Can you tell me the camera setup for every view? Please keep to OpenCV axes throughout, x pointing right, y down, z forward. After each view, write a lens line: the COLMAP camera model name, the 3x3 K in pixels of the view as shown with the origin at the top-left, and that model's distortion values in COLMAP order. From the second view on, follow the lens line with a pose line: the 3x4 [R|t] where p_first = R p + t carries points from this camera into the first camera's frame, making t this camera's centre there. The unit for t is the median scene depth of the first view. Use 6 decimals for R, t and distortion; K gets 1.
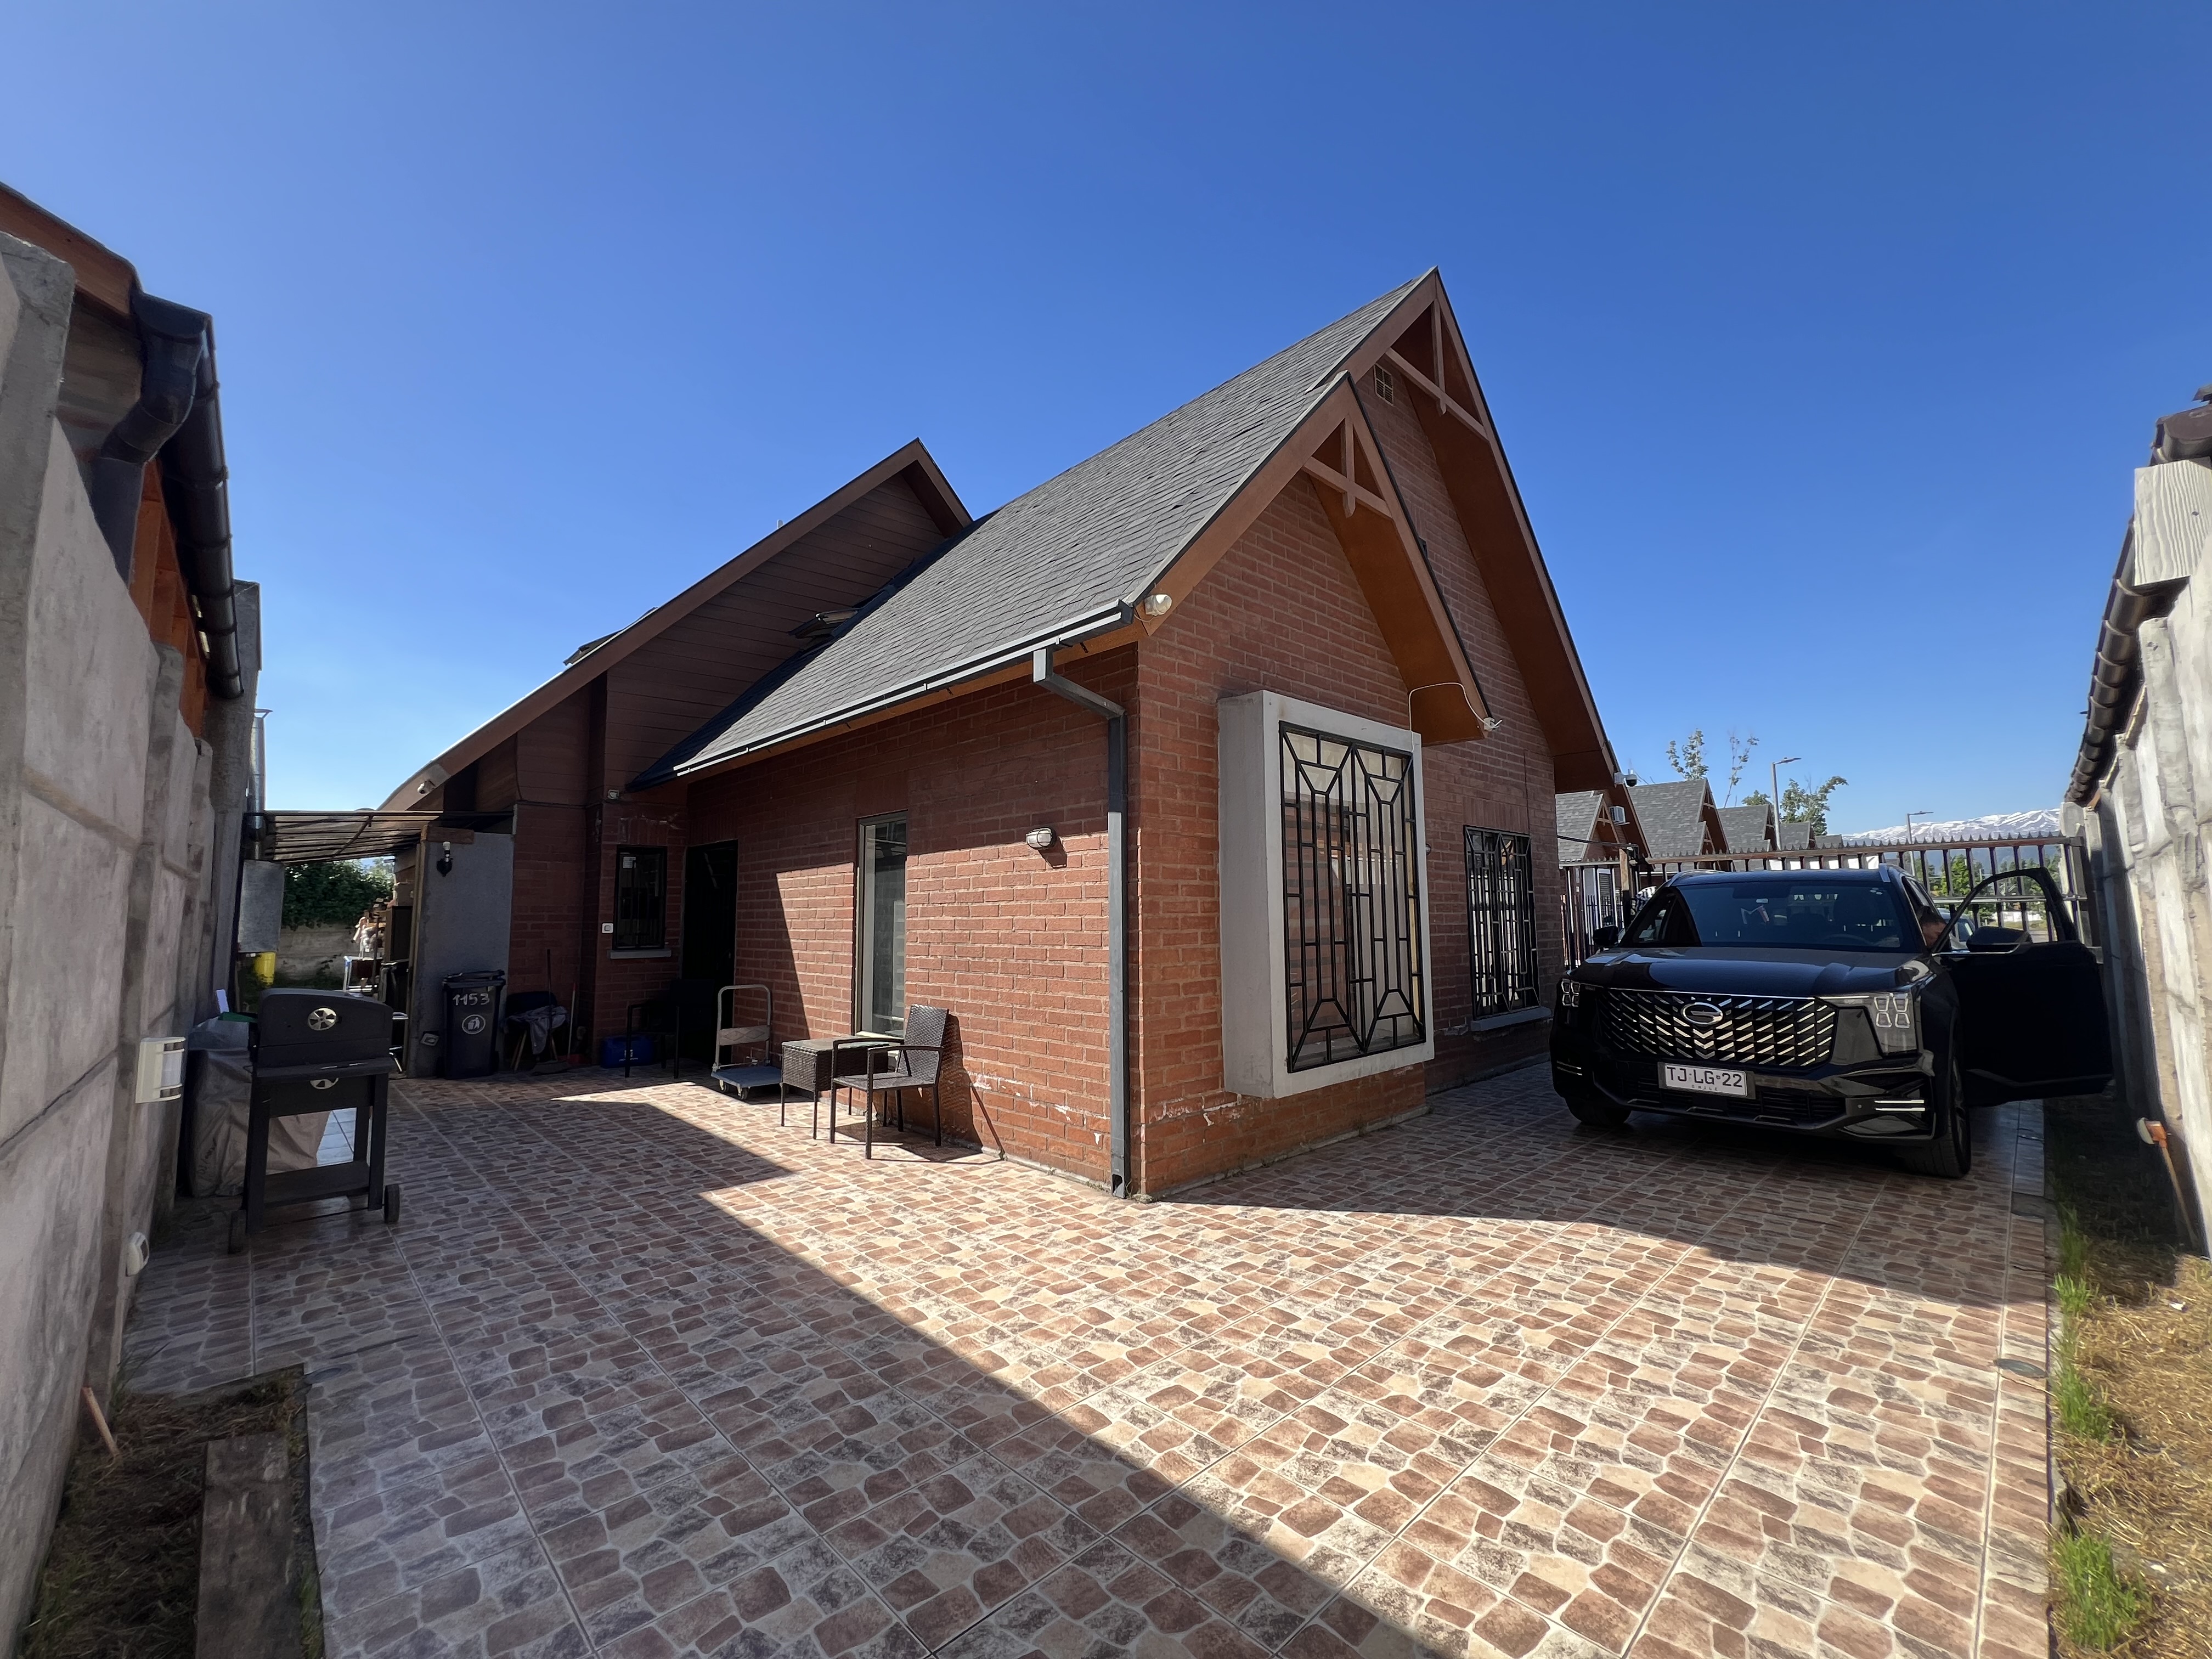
lens RADIAL K [[892.2, 0, 1104.2], [0, 892.2, 826.8], [0, 0, 1]] dist [-0.002740, 0.000575]
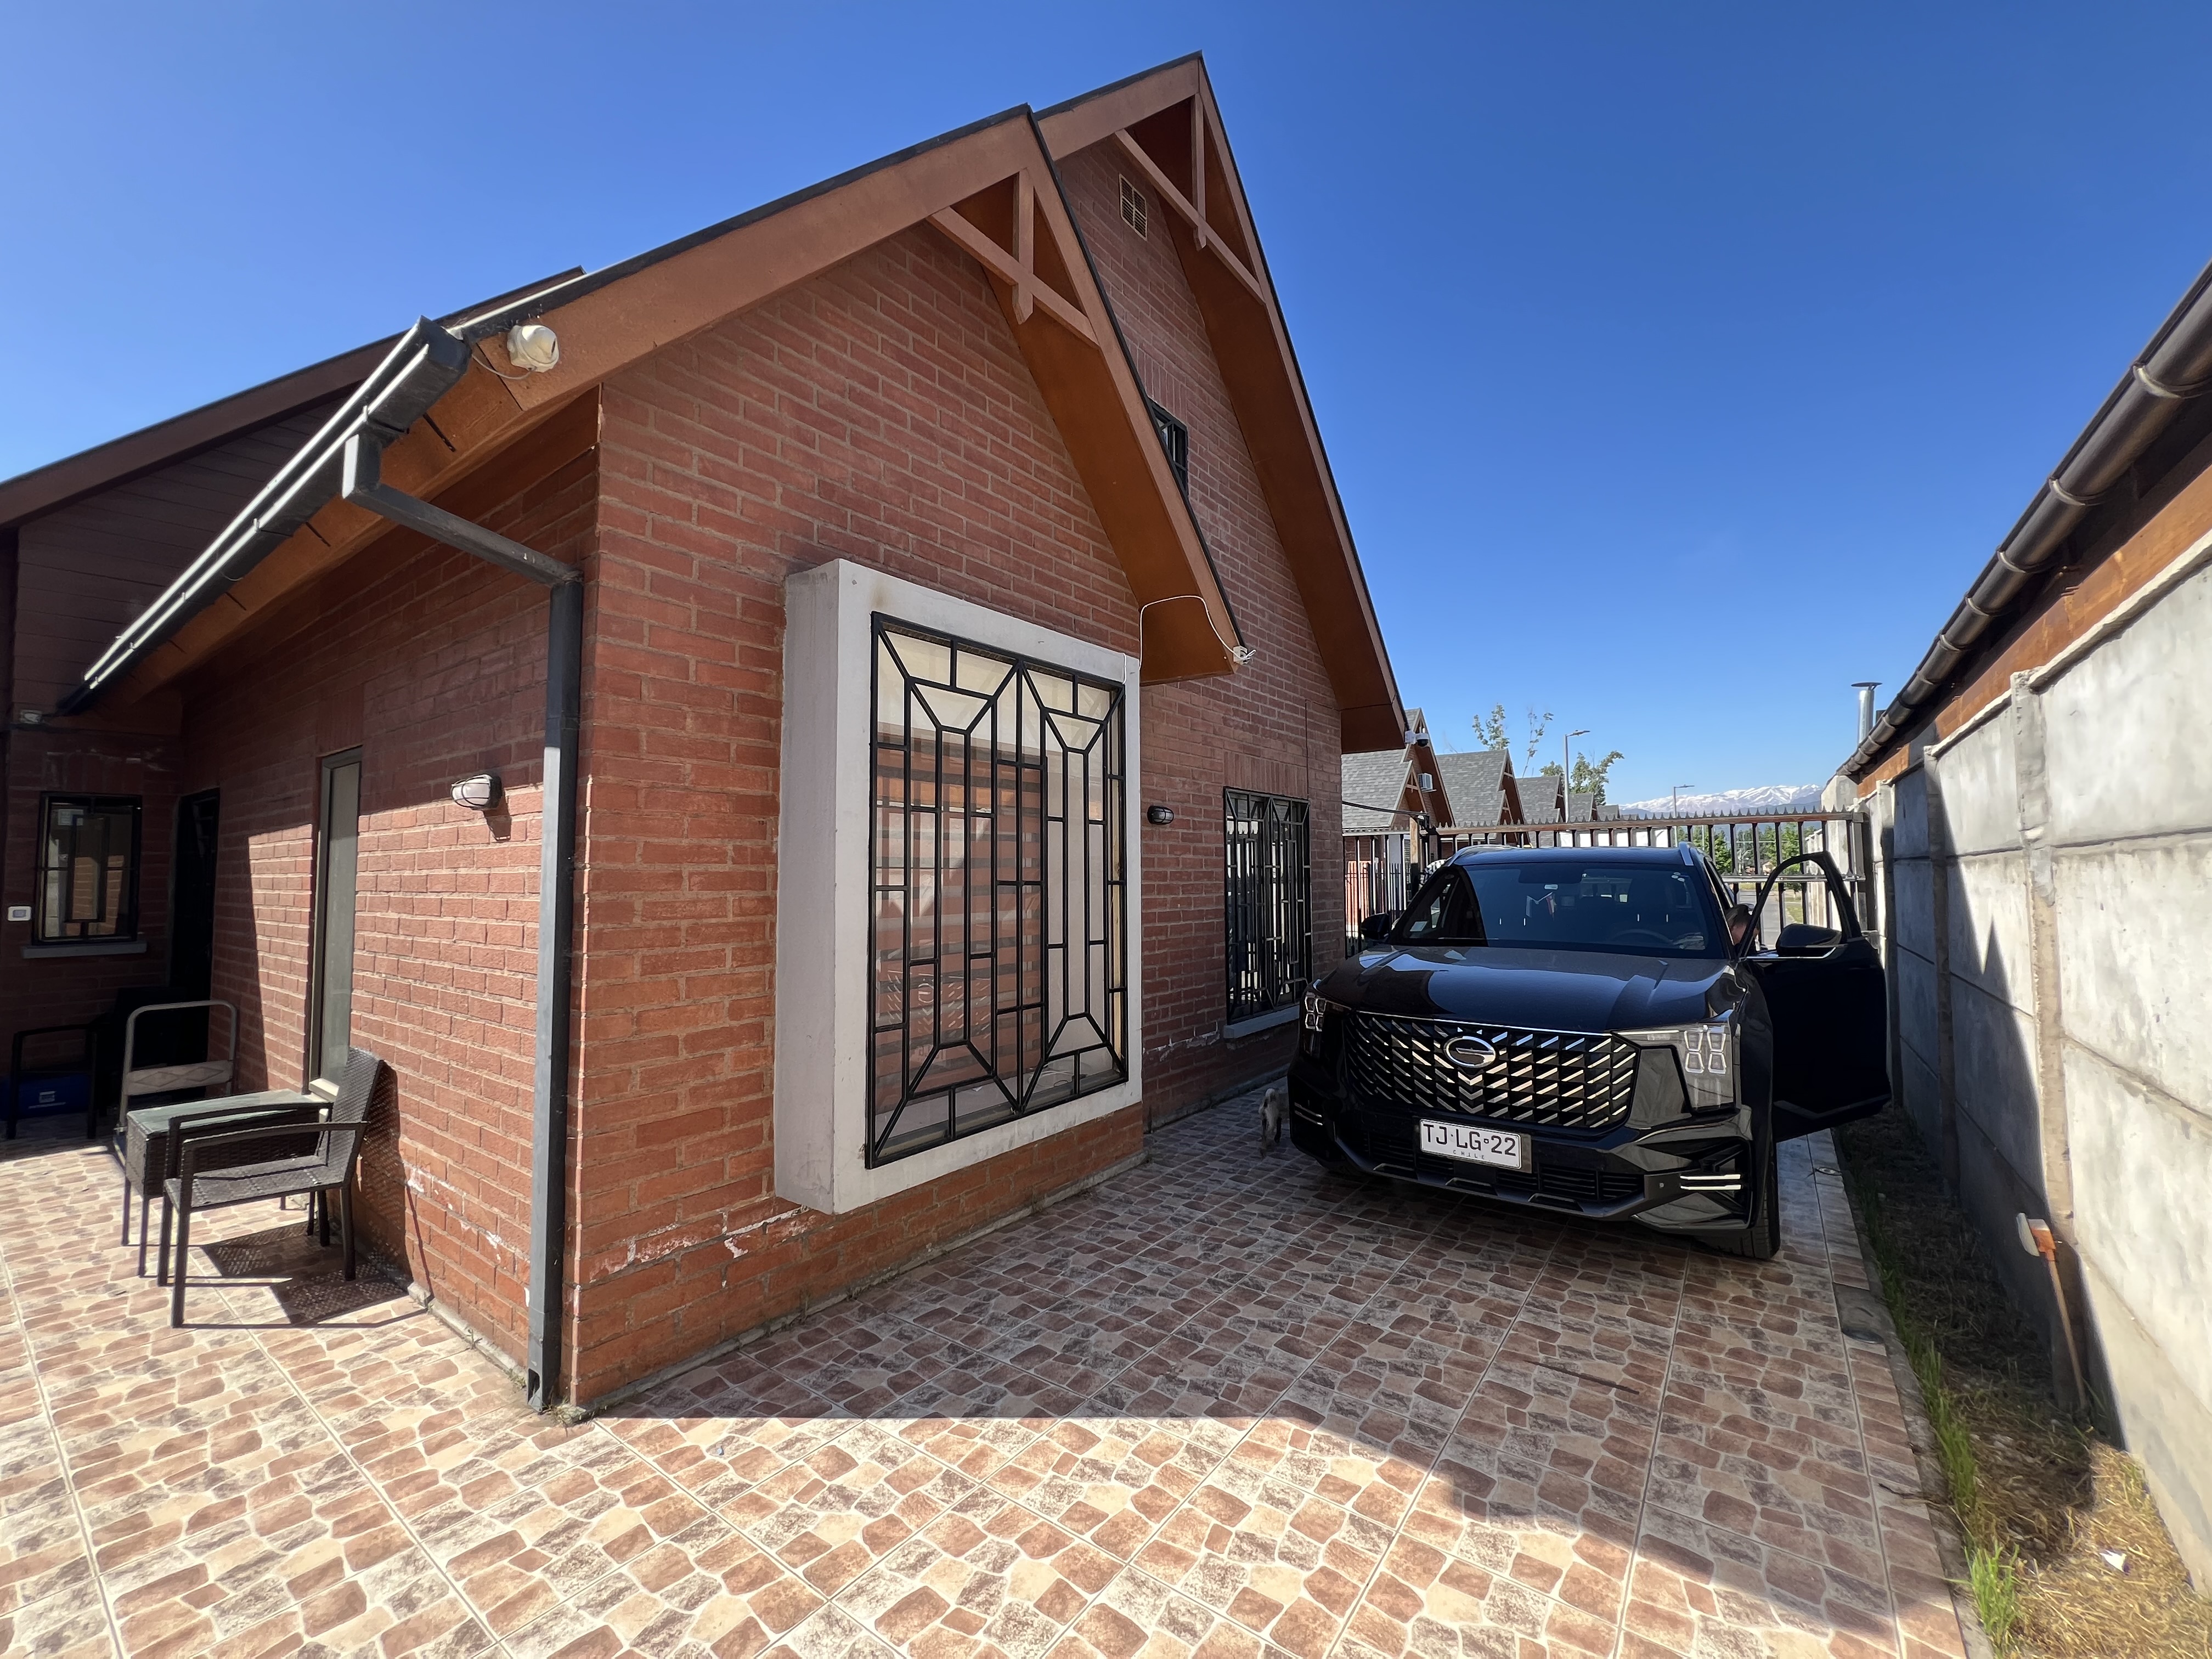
lens RADIAL K [[892.2, 0, 1104.2], [0, 892.2, 826.8], [0, 0, 1]] dist [-0.002740, 0.000575]
pose [[0.985390, 0.012491, 0.169855, 0.227033], [-0.020273, 0.998819, 0.044159, 0.001424], [-0.169102, -0.046957, 0.984479, 0.310568]]
